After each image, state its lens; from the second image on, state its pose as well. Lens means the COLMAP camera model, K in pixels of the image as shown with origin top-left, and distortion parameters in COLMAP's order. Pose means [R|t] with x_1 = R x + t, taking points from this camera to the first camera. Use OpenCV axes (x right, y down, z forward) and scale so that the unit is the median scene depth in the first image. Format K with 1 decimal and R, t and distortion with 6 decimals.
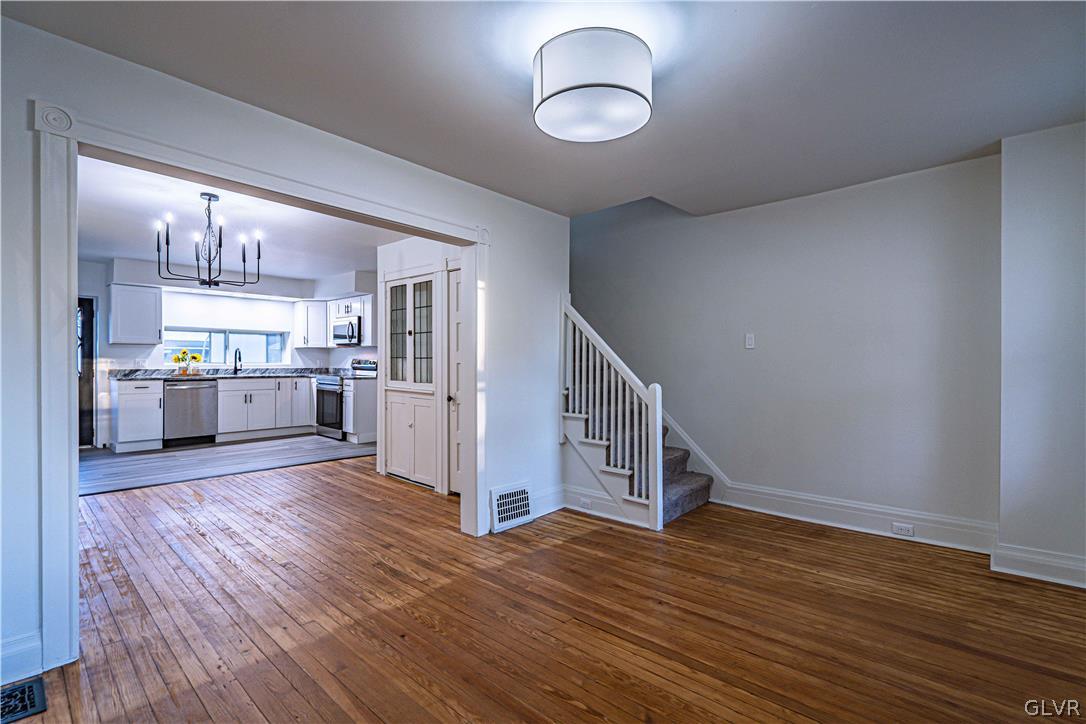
lens RADIAL K [[502.7, 0, 550.2], [0, 502.7, 362.1], [0, 0, 1]] dist [-0.005871, 0.000971]
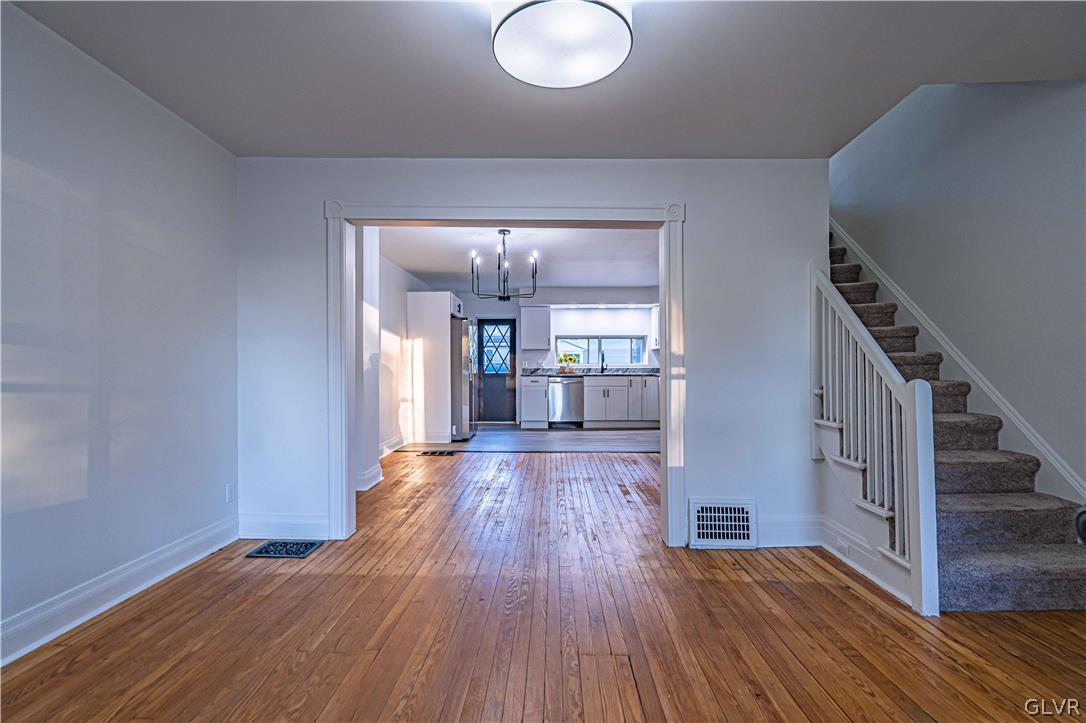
lens RADIAL K [[502.7, 0, 550.2], [0, 502.7, 361.6], [0, 0, 1]] dist [-0.005871, 0.000971]
pose [[0.651367, -0.014137, -0.758631, 0.228985], [0.005005, 0.999885, -0.014336, 0.016074], [0.758746, 0.005542, 0.651363, 0.142530]]
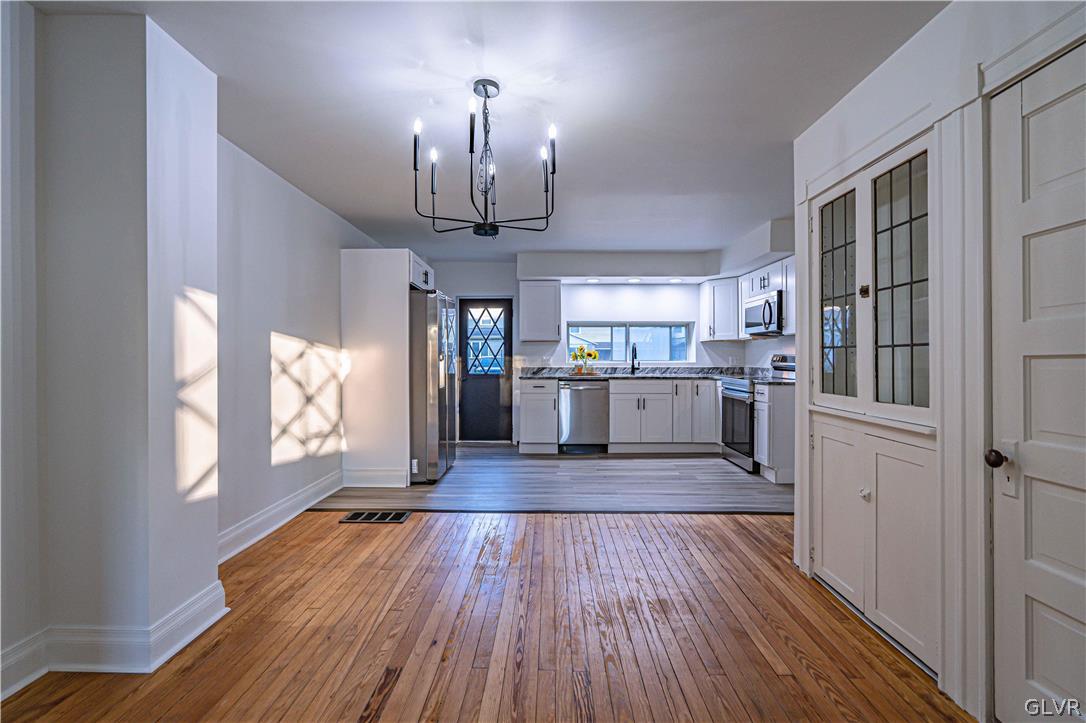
lens RADIAL K [[487.1, 0, 547.6], [0, 487.1, 360.3], [0, 0, 1]] dist [-0.000120, 0.000370]
pose [[0.653112, -0.003695, -0.757253, -0.105848], [0.002023, 0.999993, -0.003135, 0.003990], [0.757259, 0.000516, 0.653115, 0.394933]]
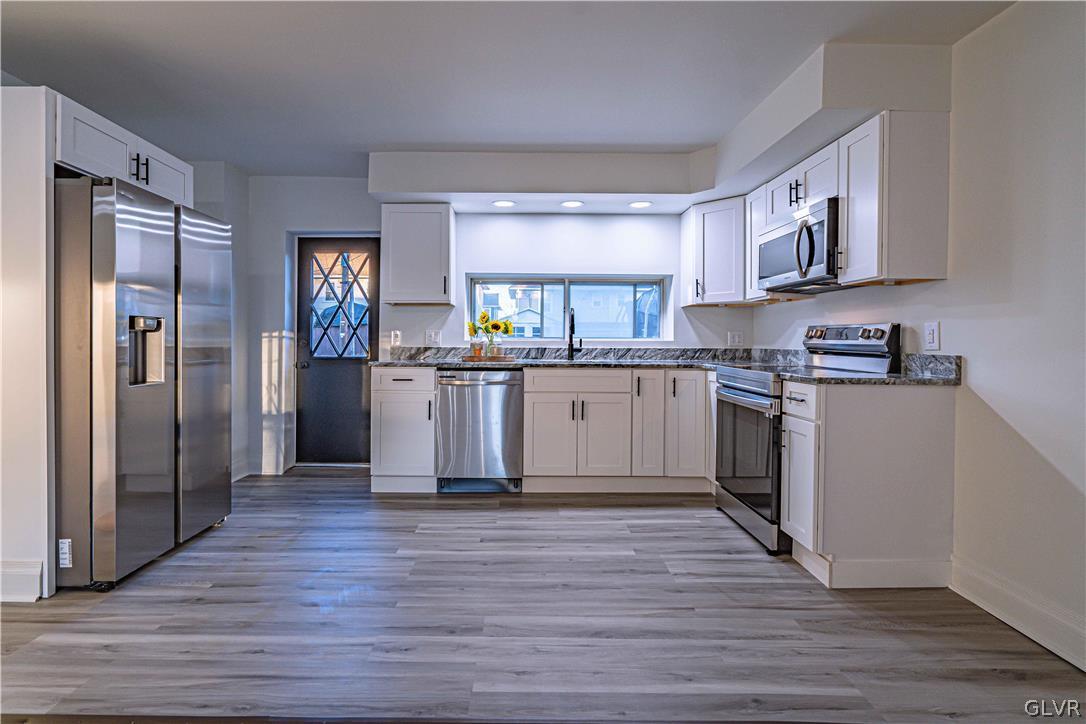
lens RADIAL K [[500.6, 0, 532.1], [0, 500.6, 349.9], [0, 0, 1]] dist [-0.001693, 0.000693]
pose [[0.654948, 0.008893, -0.755622, -0.293900], [-0.003680, 0.999956, 0.008579, 0.012337], [0.755665, -0.002838, 0.654952, 0.713347]]
